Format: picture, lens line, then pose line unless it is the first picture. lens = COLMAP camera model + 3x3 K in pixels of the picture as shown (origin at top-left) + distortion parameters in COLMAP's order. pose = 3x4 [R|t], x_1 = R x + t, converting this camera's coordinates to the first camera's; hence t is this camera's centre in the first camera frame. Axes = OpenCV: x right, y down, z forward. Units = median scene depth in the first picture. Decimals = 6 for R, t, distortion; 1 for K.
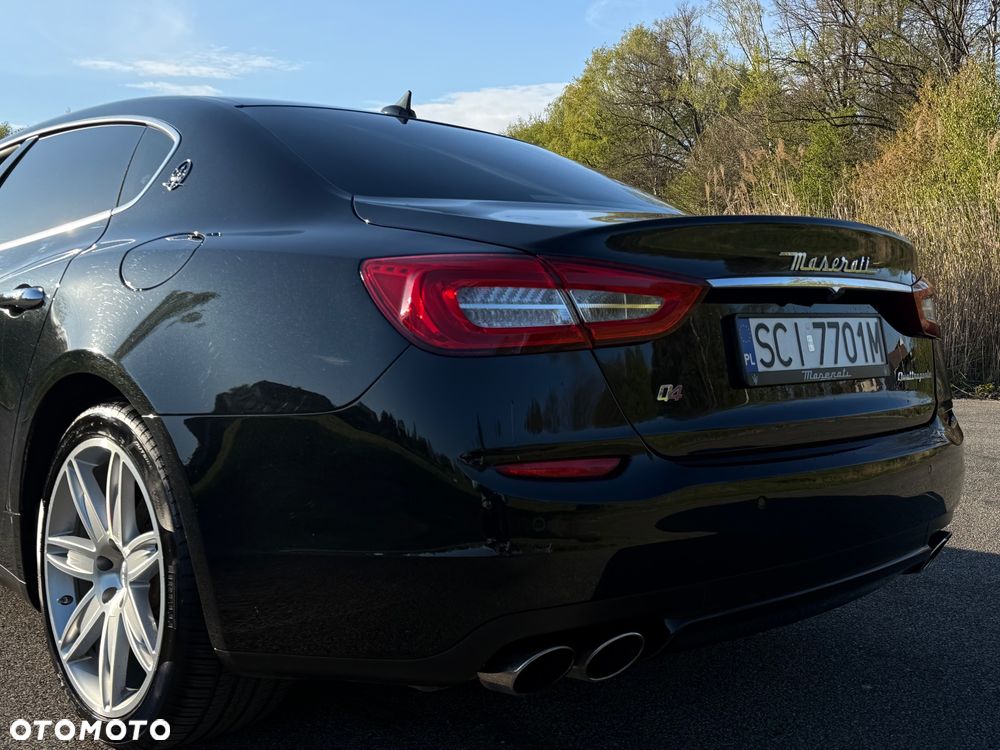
lens RADIAL K [[1057.5, 0, 538.4], [0, 1057.5, 374.5], [0, 0, 1]] dist [0.221958, -0.313785]
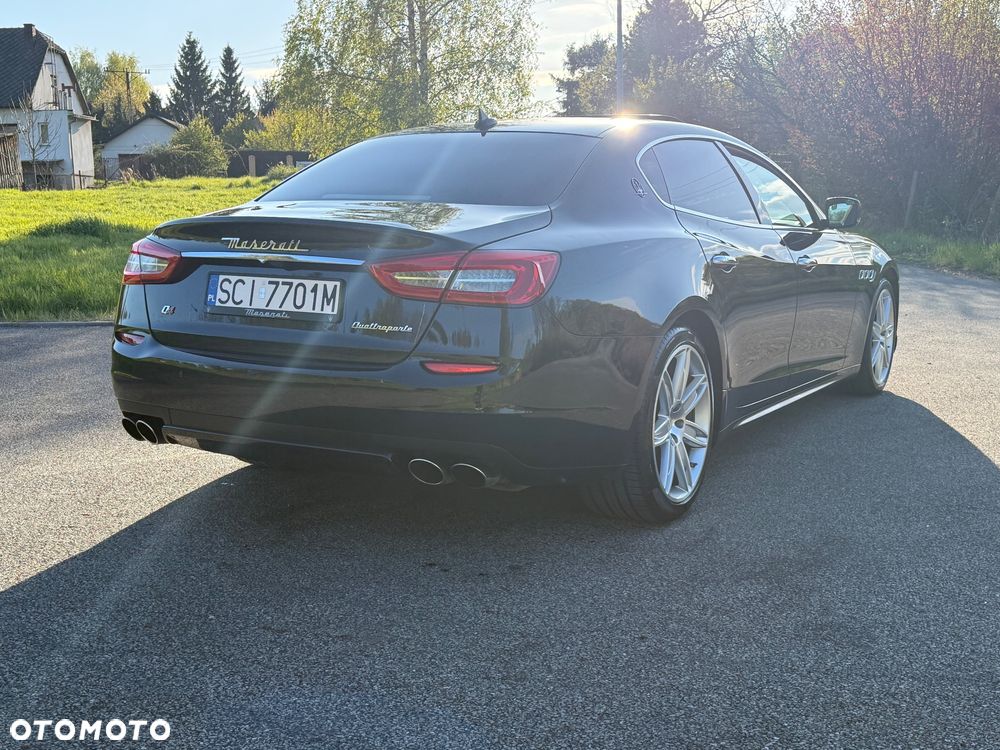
lens RADIAL K [[1176.1, 0, 500.0], [0, 1176.1, 375.0], [0, 0, 1]] dist [0.211967, -0.507288]
pose [[0.257350, 0.134852, -0.956863, 2.132050], [-0.063751, 0.990427, 0.122436, -0.152820], [0.964213, 0.029492, 0.263483, 0.898565]]
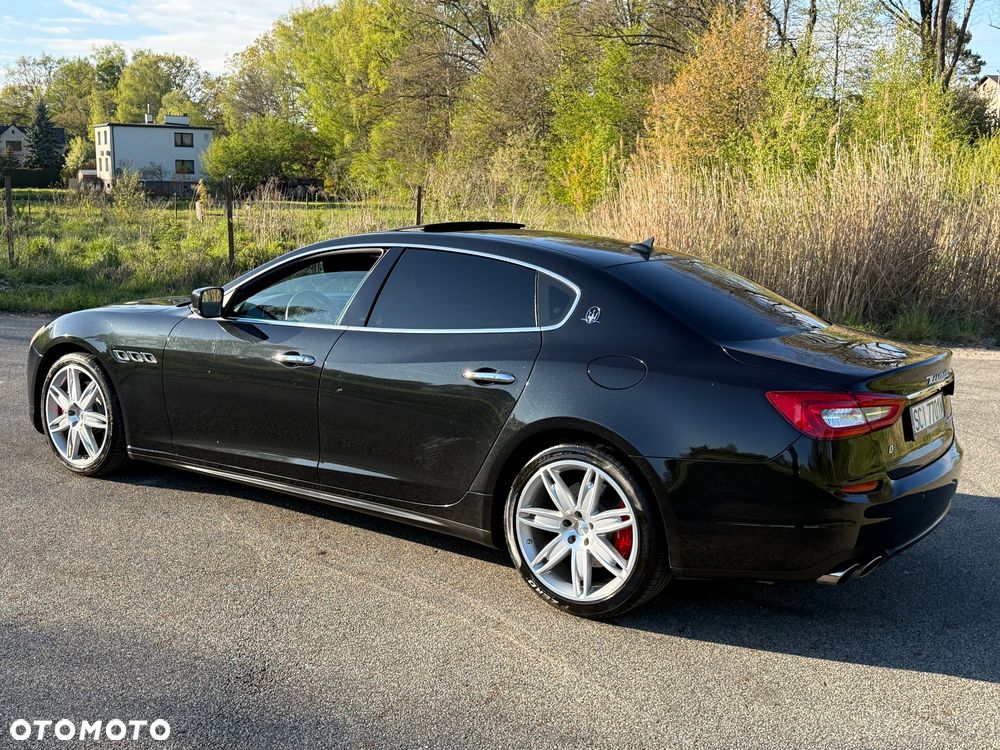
lens RADIAL K [[1057.5, 0, 538.4], [0, 1057.5, 374.5], [0, 0, 1]] dist [0.221958, -0.313785]
pose [[0.977076, -0.001729, 0.212882, -0.942230], [-0.019367, 0.995099, 0.096969, -0.299932], [-0.212006, -0.098868, 0.972254, -0.880202]]
